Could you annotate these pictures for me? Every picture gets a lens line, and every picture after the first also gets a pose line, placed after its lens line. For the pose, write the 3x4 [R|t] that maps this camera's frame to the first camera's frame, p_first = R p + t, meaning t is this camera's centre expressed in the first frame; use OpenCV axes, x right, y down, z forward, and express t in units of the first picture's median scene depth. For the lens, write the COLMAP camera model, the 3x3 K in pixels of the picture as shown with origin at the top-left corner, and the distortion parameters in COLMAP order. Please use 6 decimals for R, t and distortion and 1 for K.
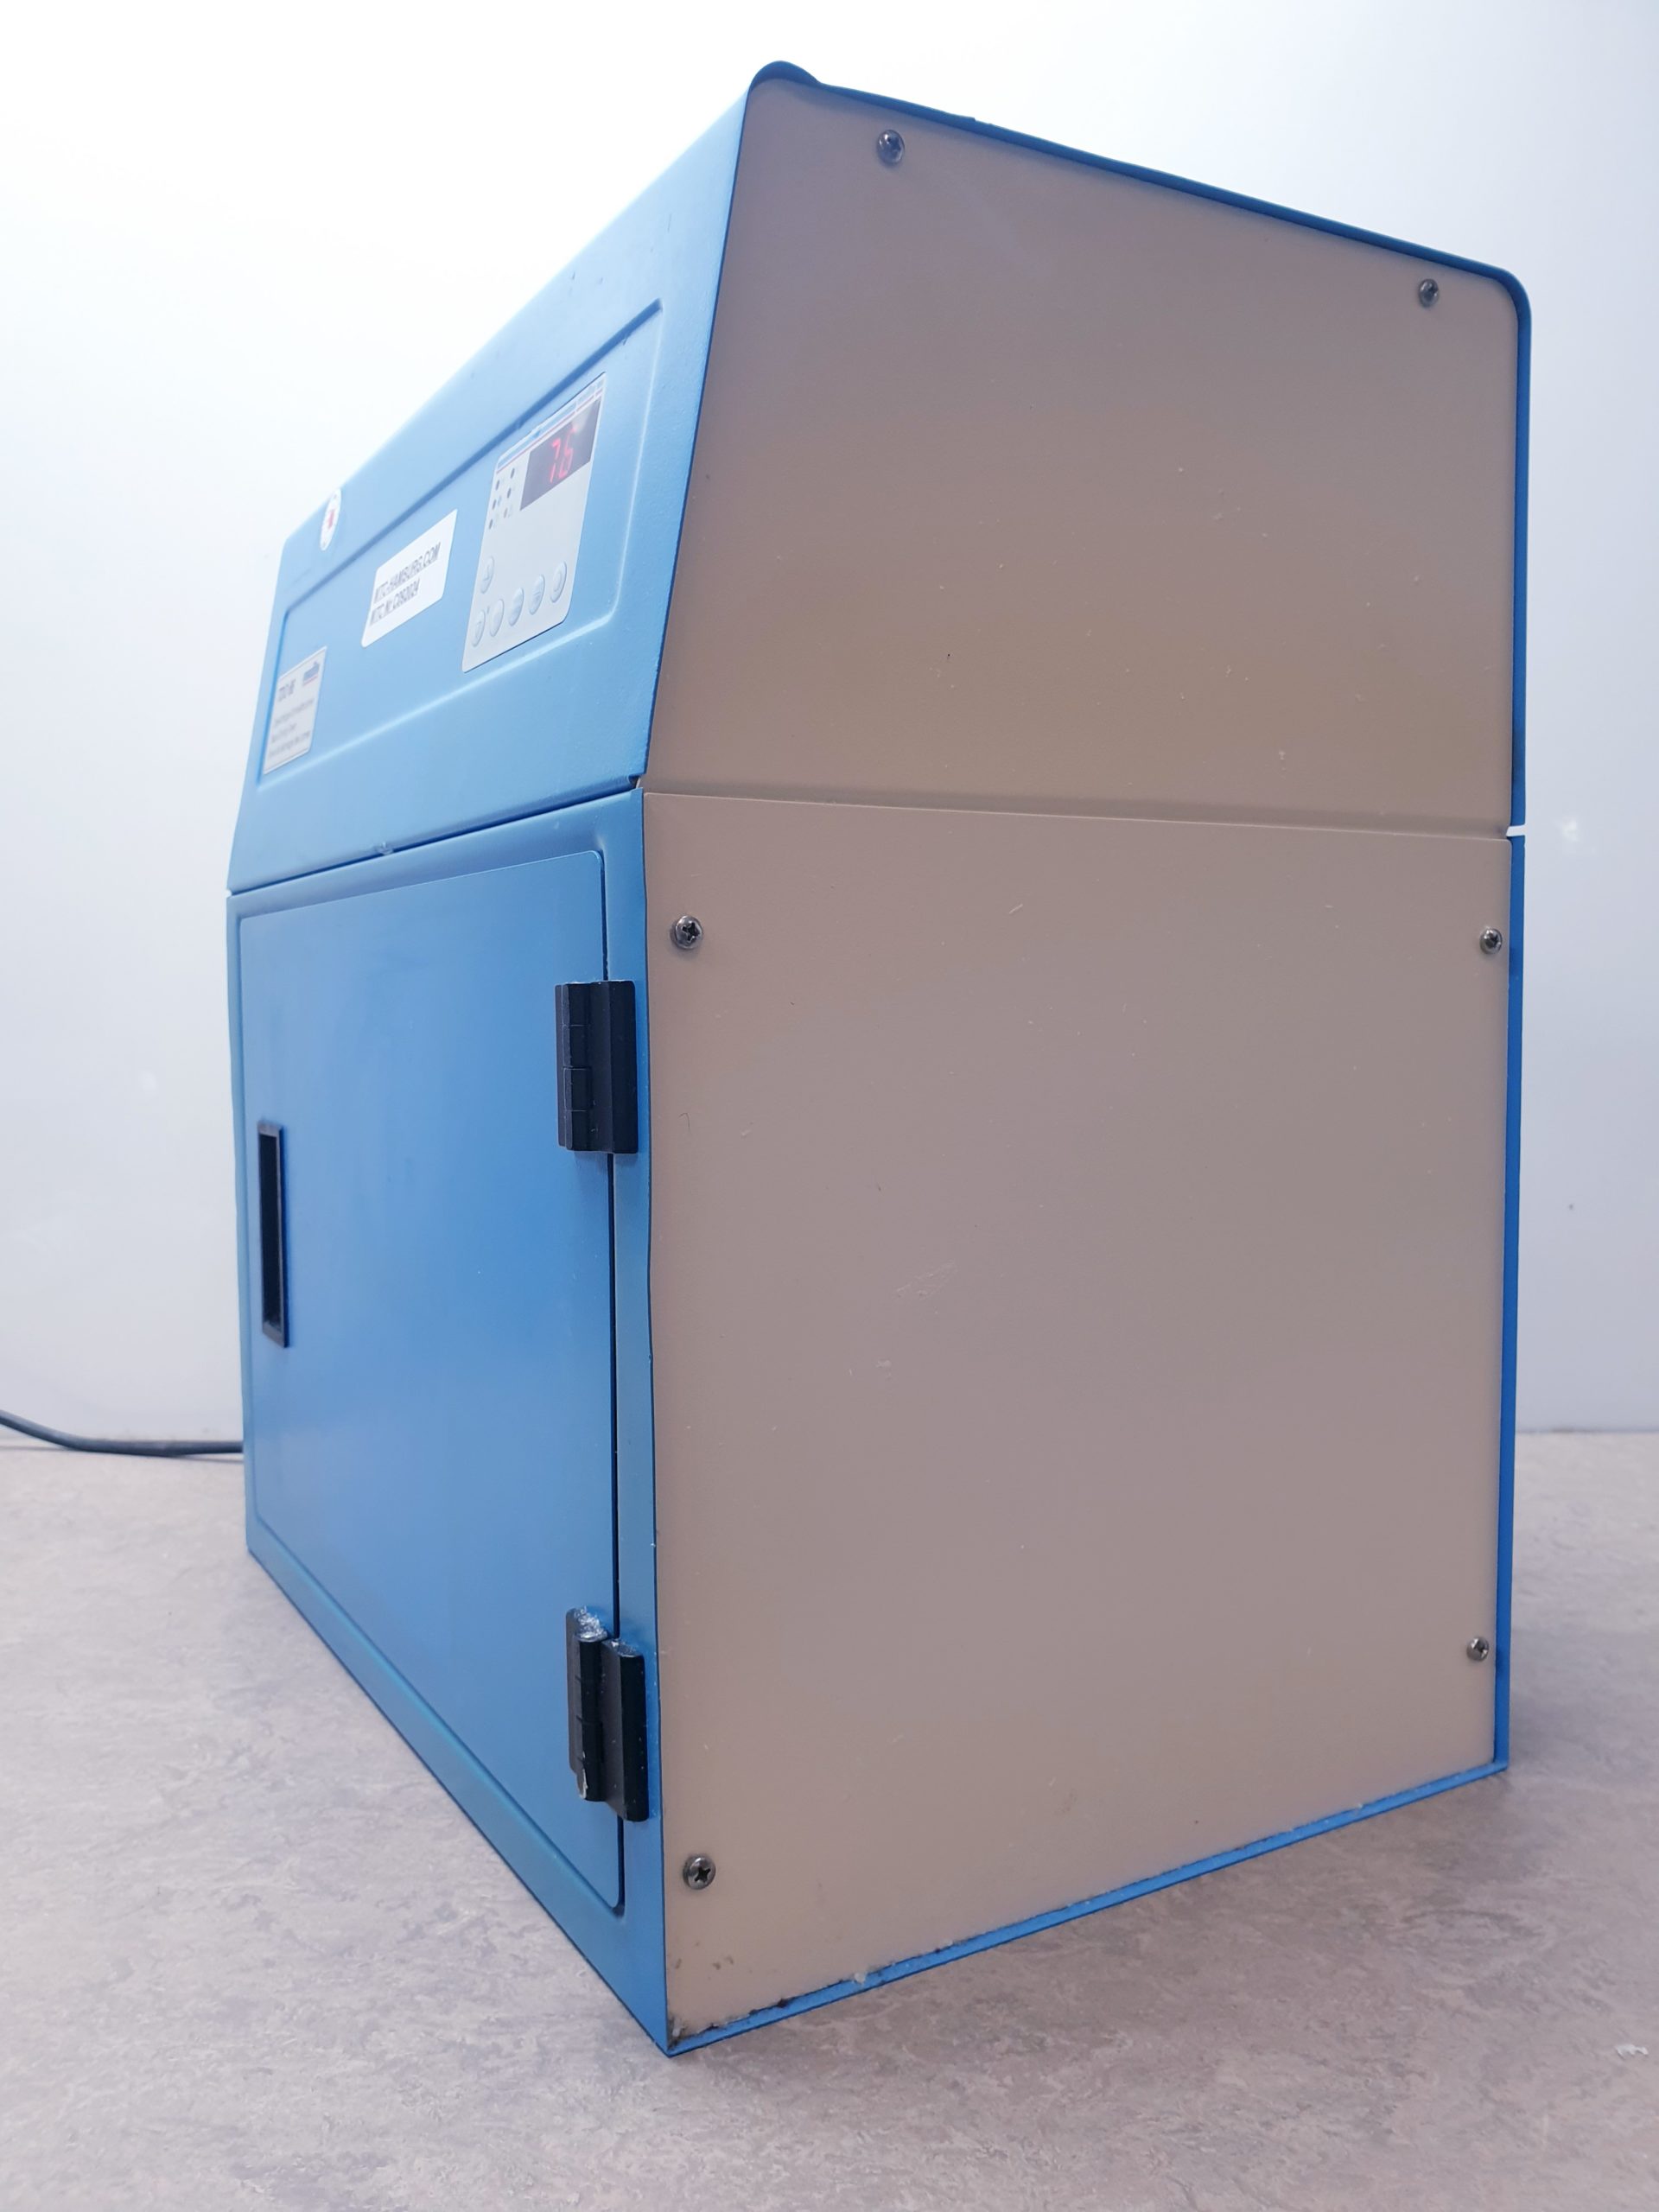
lens RADIAL K [[1702.2, 0, 821.5], [0, 1702.2, 1103.4], [0, 0, 1]] dist [0.013060, -0.010047]
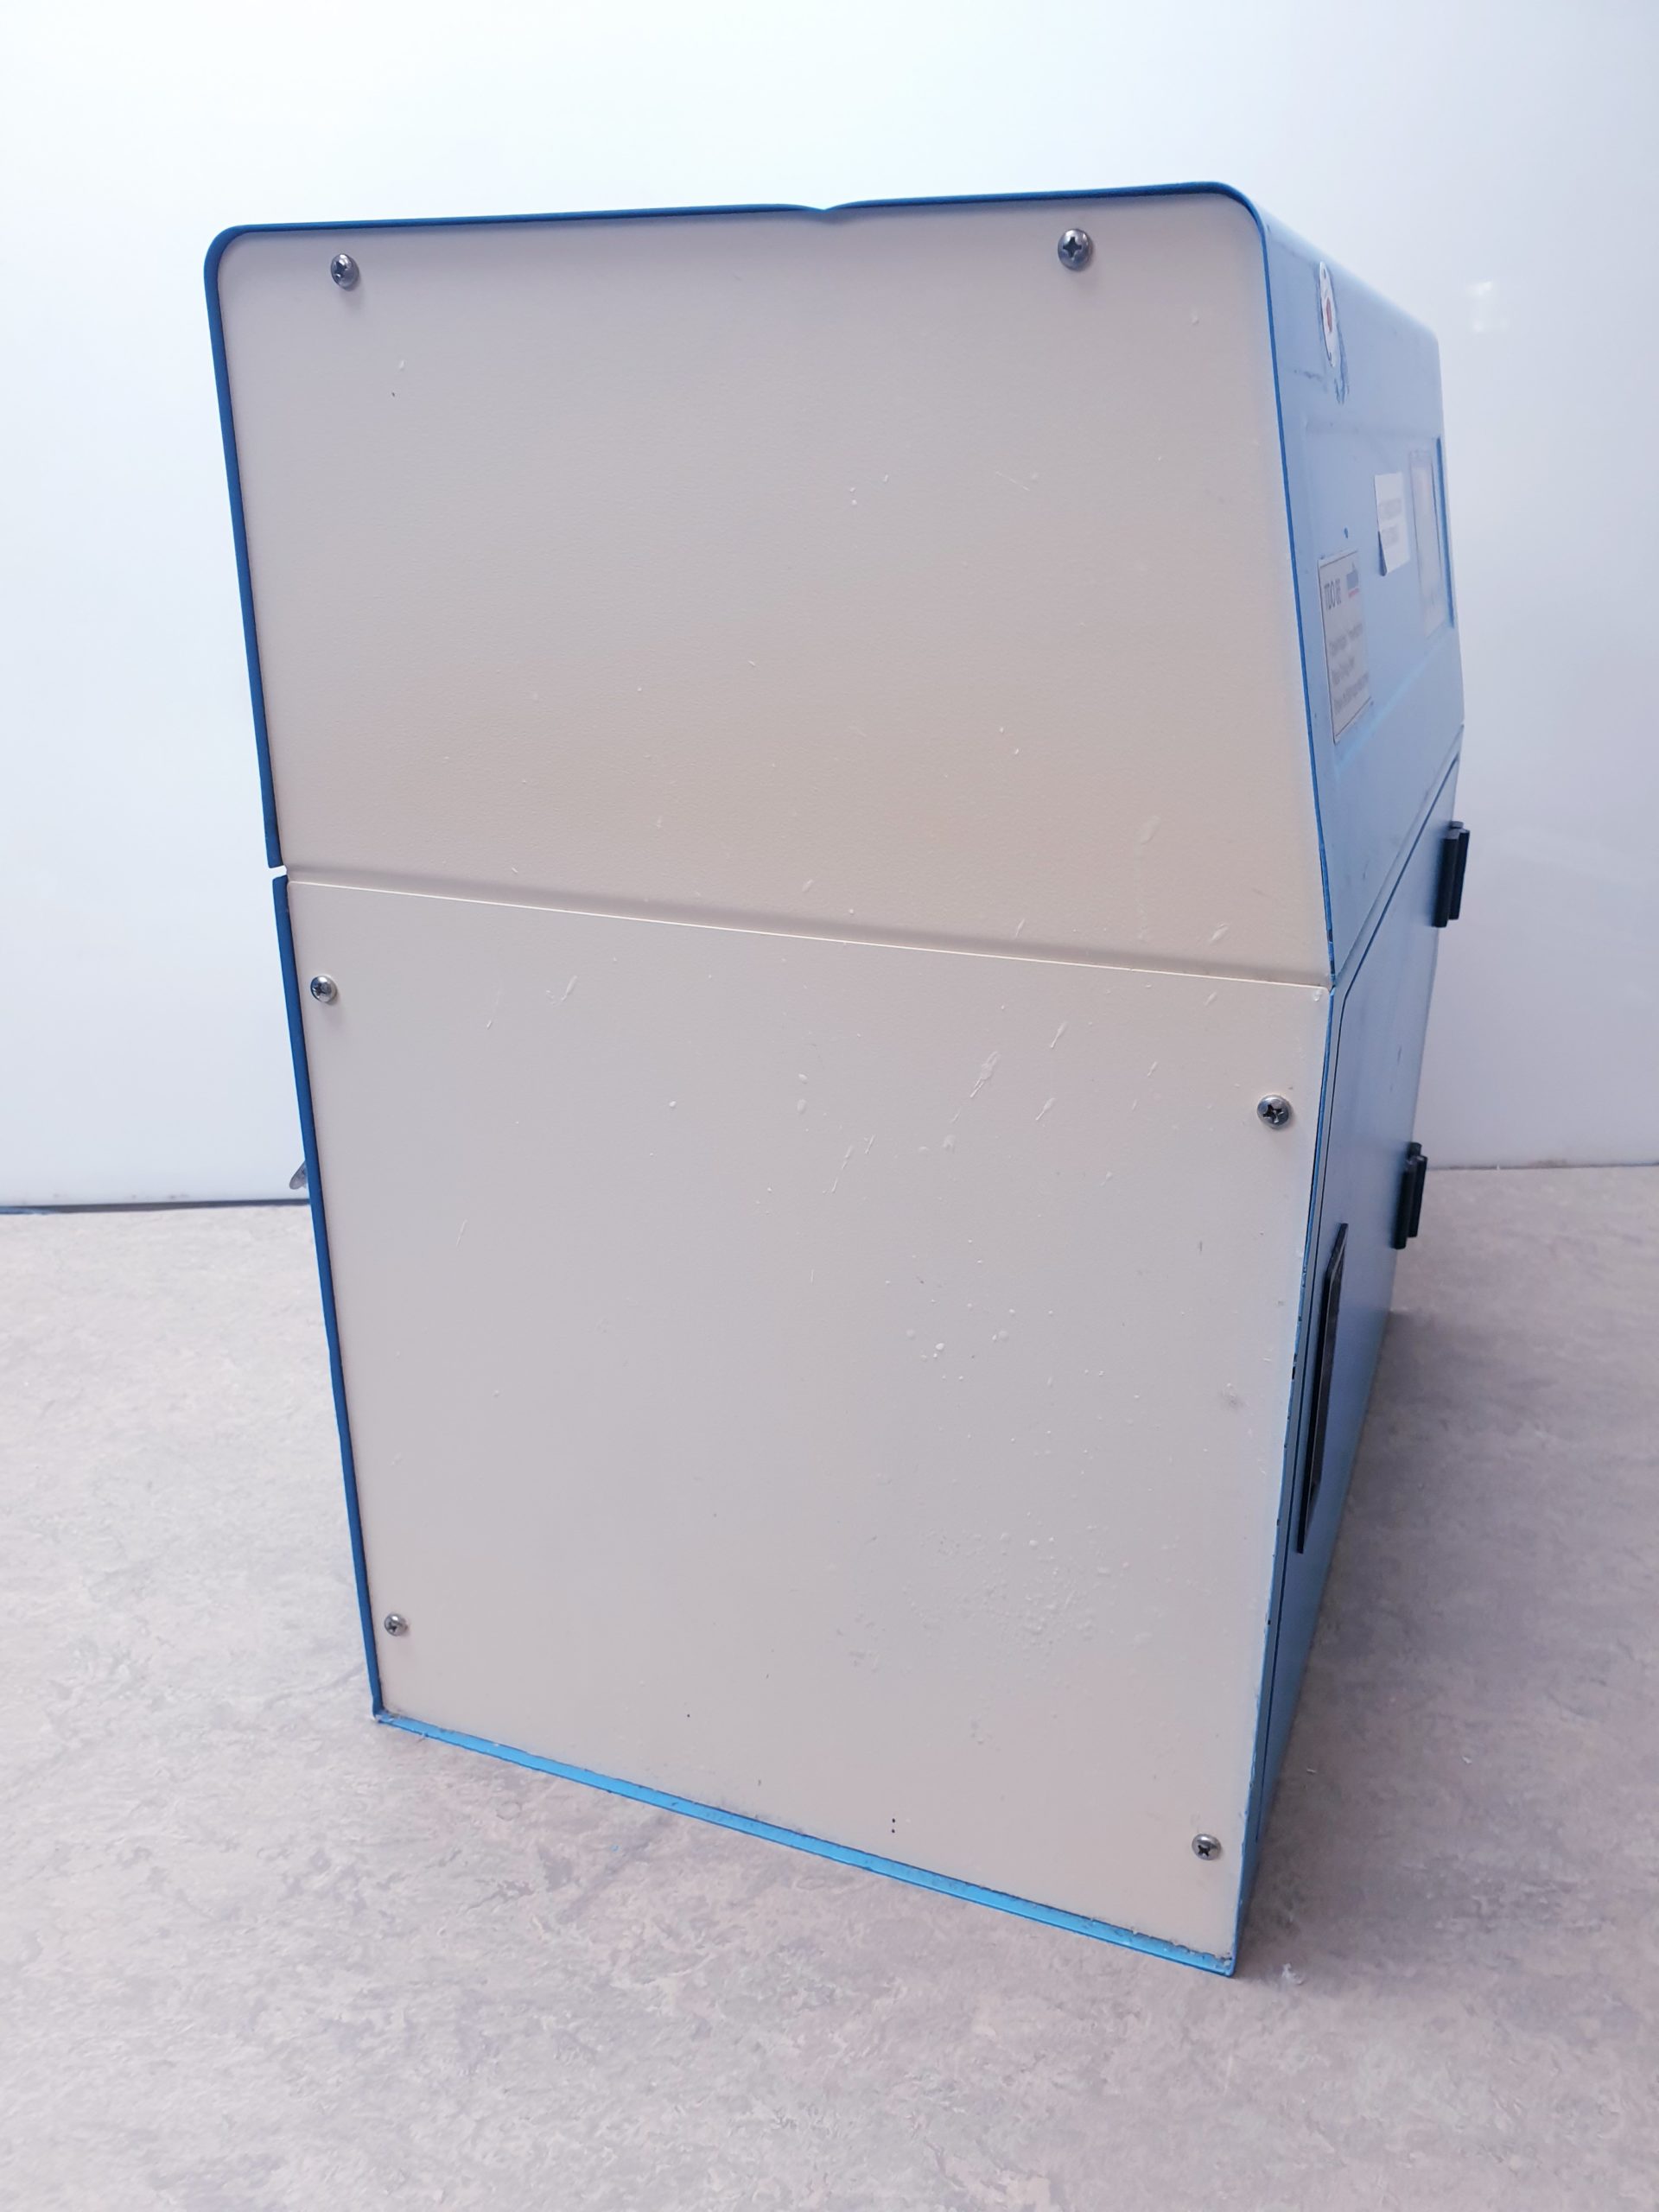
lens RADIAL K [[1702.2, 0, 827.8], [0, 1702.2, 1101.1], [0, 0, 1]] dist [0.013060, -0.010047]
pose [[0.996724, -0.021725, 0.077910, 0.045813], [-0.002914, 0.952981, 0.303015, -0.407491], [-0.080830, -0.302249, 0.949796, 0.049561]]
